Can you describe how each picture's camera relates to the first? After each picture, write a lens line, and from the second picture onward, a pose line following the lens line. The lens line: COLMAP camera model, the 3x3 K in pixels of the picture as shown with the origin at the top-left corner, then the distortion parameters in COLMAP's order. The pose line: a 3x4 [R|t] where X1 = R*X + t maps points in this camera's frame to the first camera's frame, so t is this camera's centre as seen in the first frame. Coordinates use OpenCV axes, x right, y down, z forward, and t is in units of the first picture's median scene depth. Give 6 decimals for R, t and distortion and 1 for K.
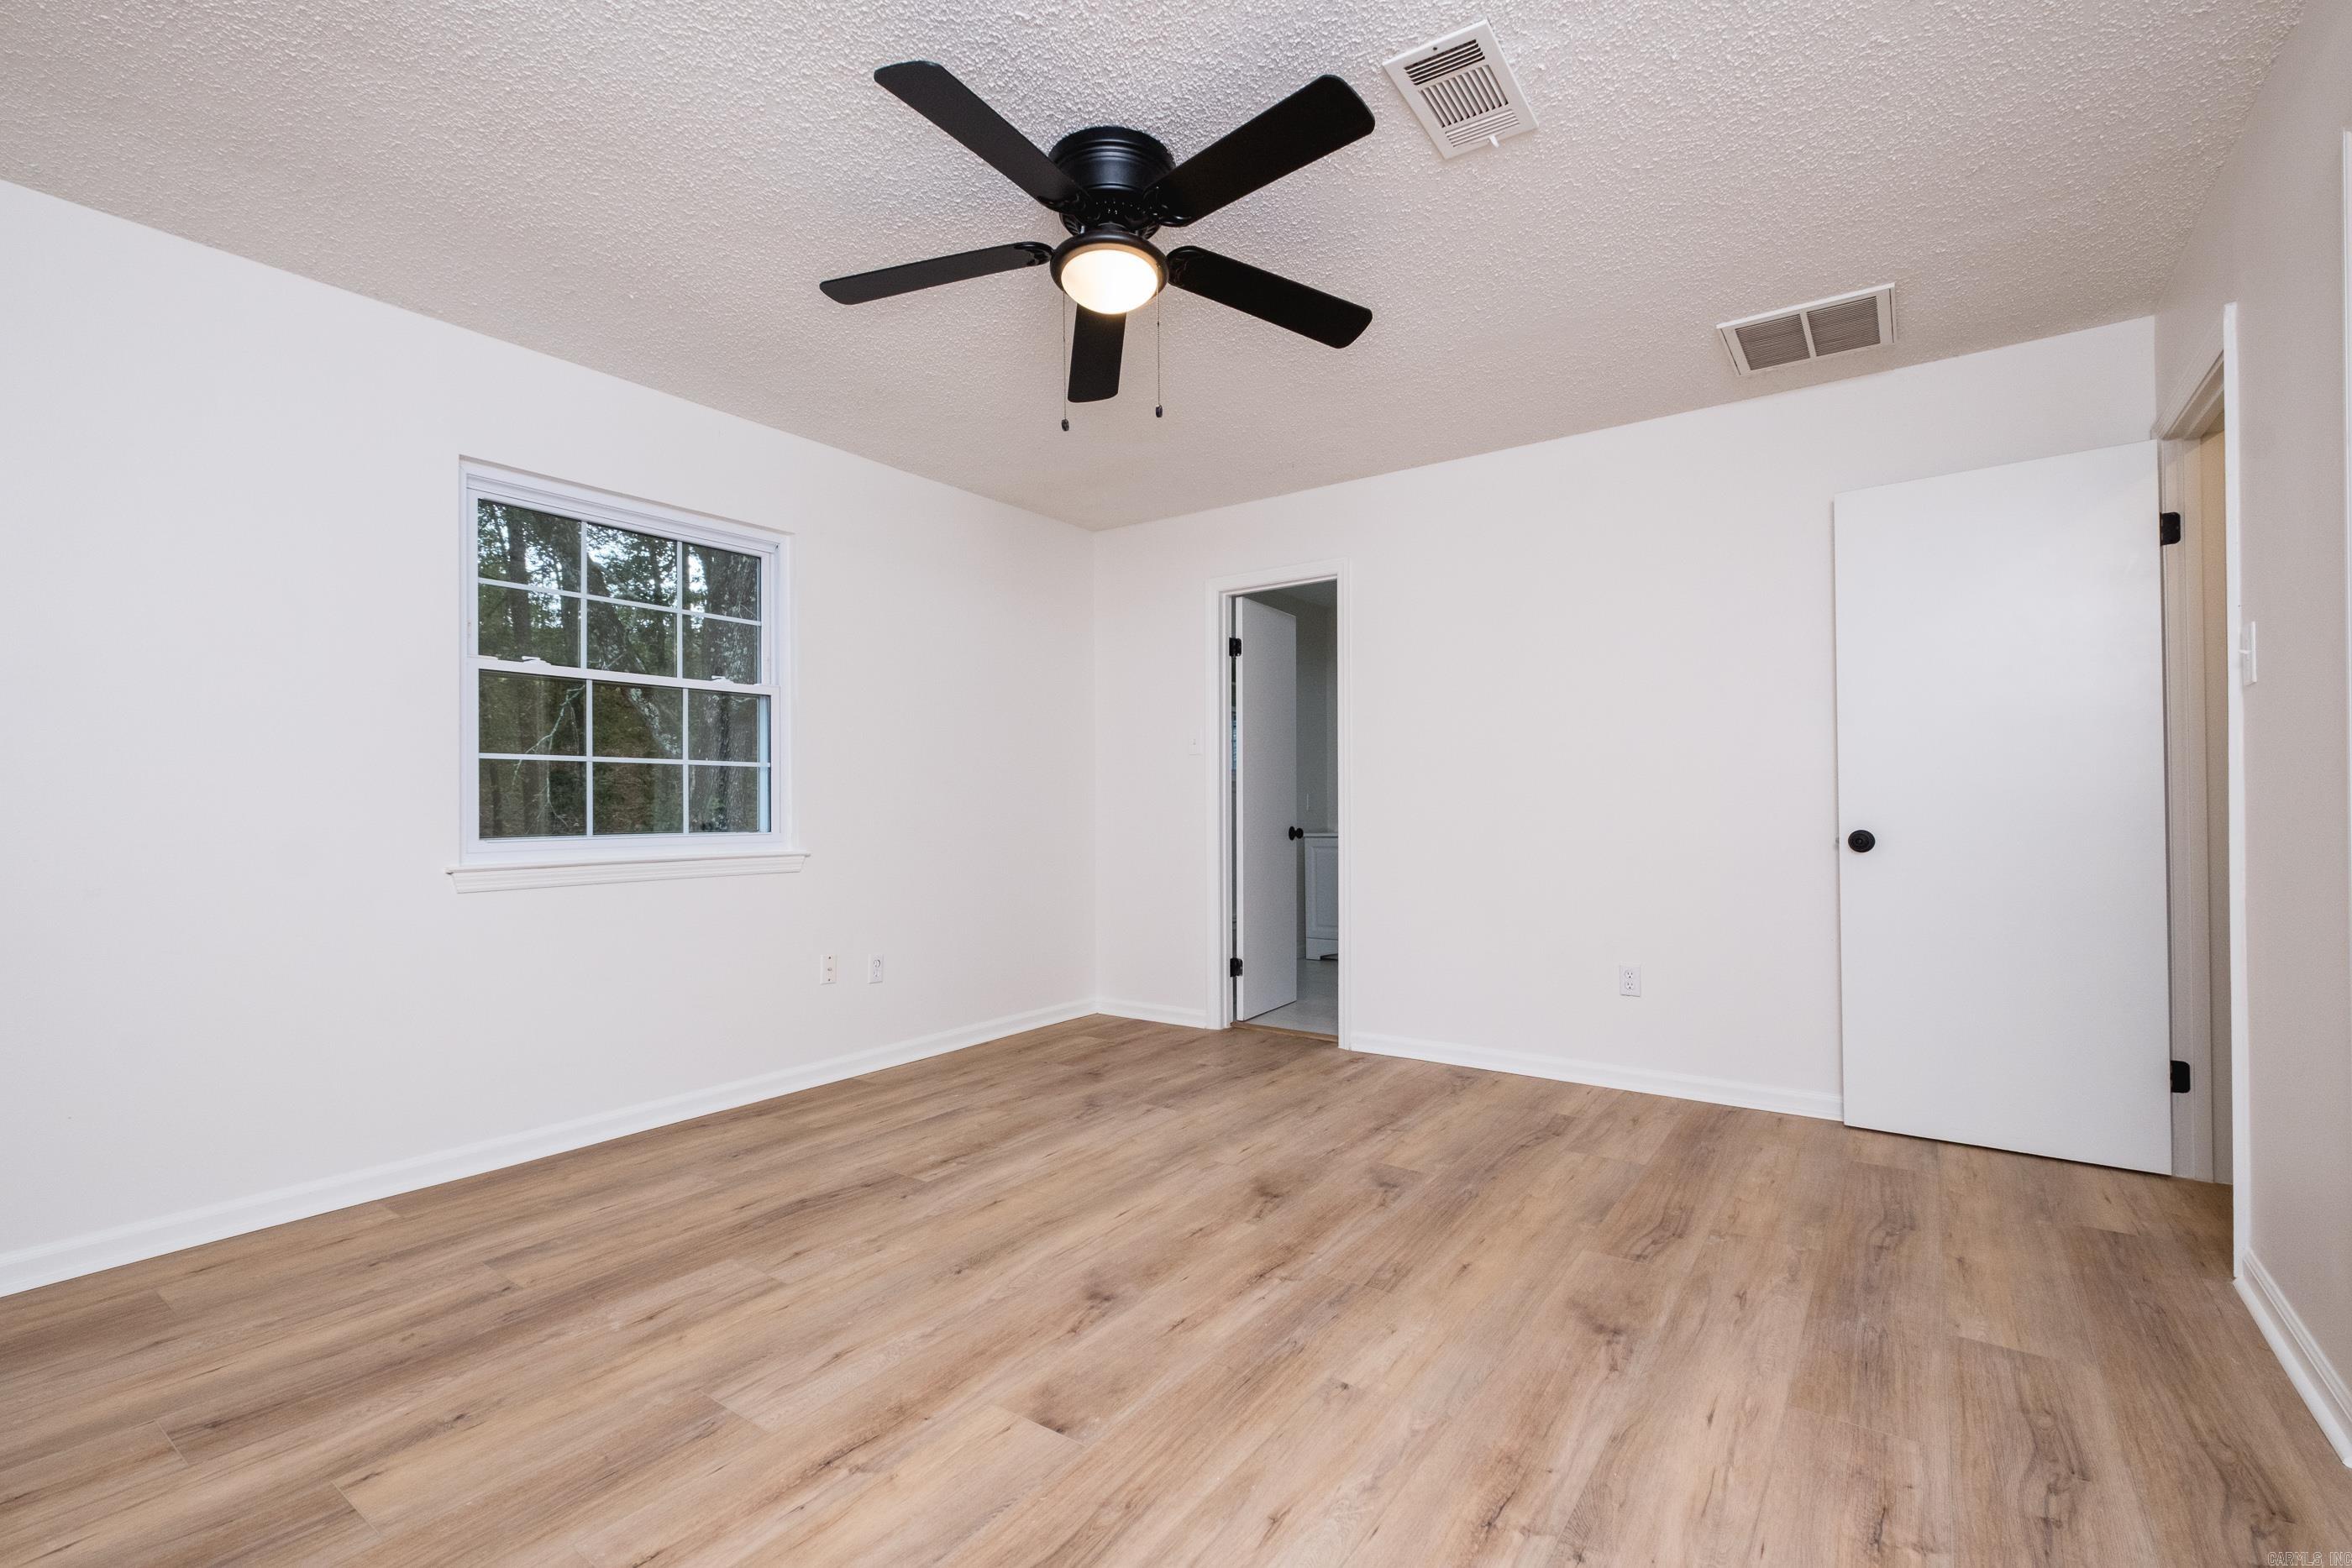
lens RADIAL K [[1032.7, 0, 1176.4], [0, 1032.7, 806.9], [0, 0, 1]] dist [0.014472, -0.009186]
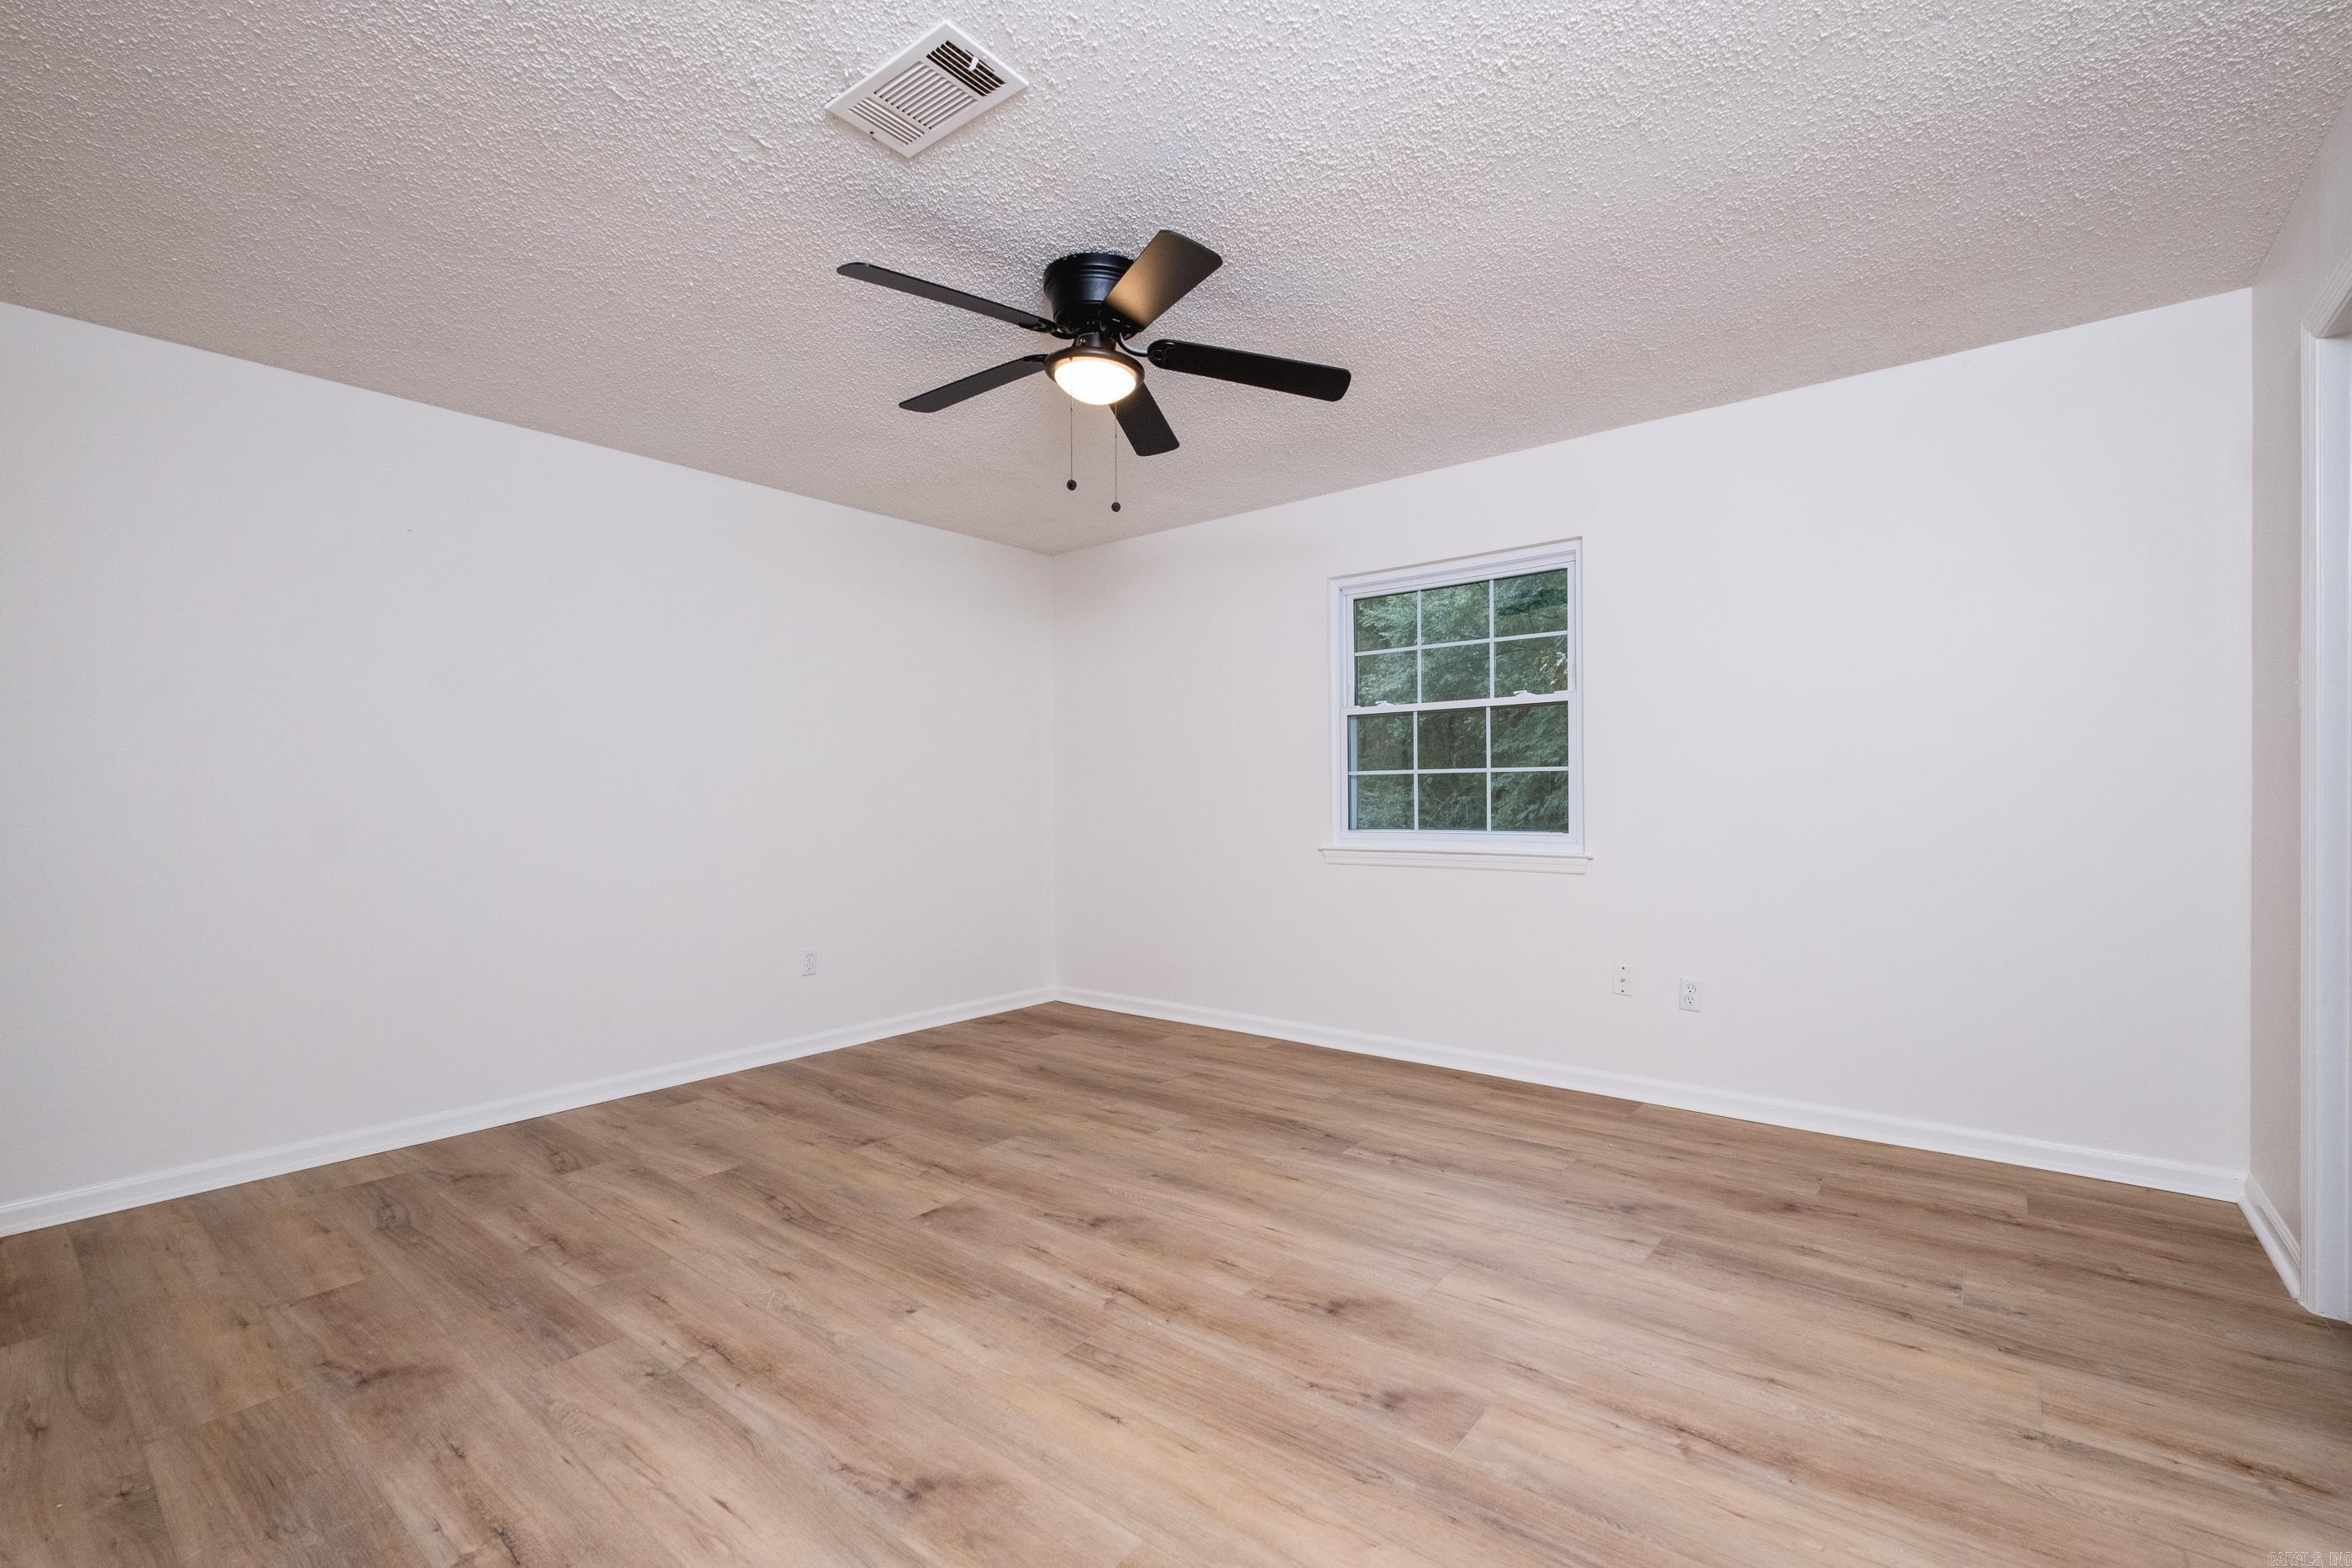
lens RADIAL K [[1016.9, 0, 1193.9], [0, 1016.9, 797.1], [0, 0, 1]] dist [0.015273, -0.008792]
pose [[-0.049811, 0.007601, -0.998730, 0.970753], [0.007637, 0.999945, 0.007229, -0.033301], [0.998729, -0.007267, -0.049866, 1.017953]]
